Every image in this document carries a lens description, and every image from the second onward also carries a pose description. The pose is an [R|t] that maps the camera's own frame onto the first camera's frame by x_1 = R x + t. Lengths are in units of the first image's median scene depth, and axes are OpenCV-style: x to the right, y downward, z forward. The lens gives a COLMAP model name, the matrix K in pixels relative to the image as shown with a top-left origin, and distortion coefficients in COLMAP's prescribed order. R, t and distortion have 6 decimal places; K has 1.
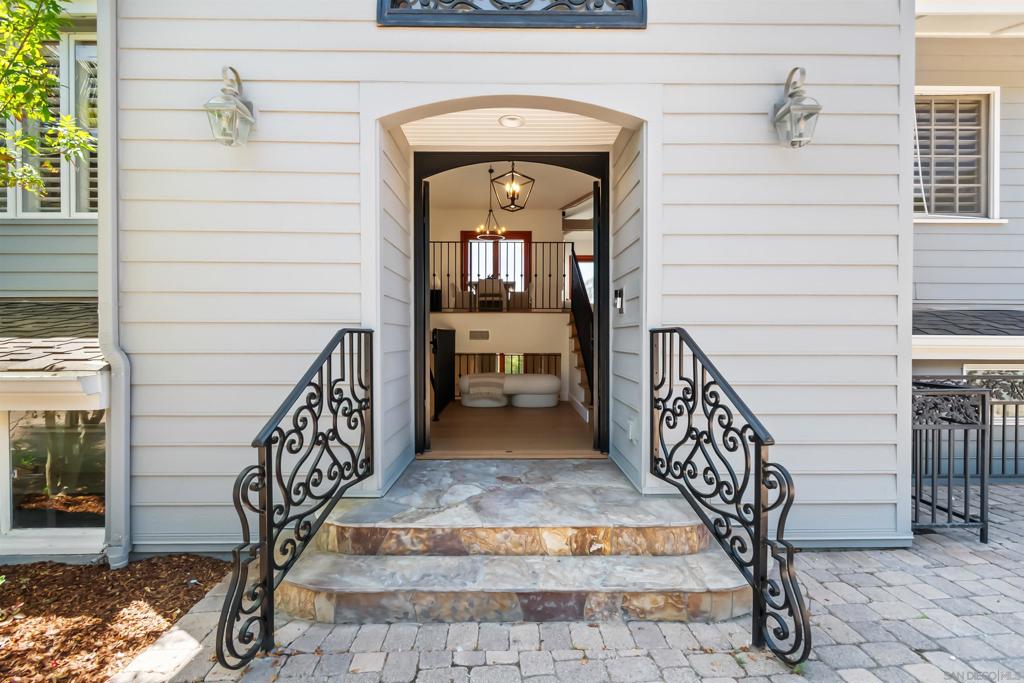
lens RADIAL K [[467.4, 0, 512.9], [0, 467.4, 341.8], [0, 0, 1]] dist [0.003145, -0.002241]
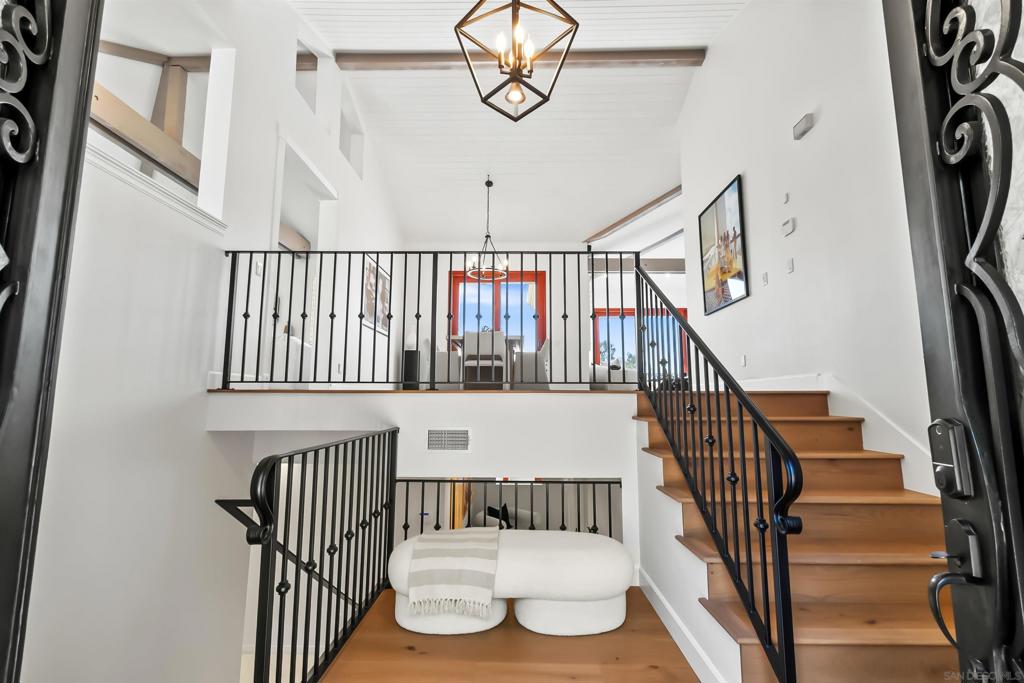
lens RADIAL K [[467.4, 0, 510.8], [0, 467.4, 342.2], [0, 0, 1]] dist [0.003145, -0.002241]
pose [[0.999735, -0.000866, -0.023004, 0.003226], [-0.002267, 0.990730, -0.135829, -0.045933], [0.022908, 0.135845, 0.990465, 0.497483]]
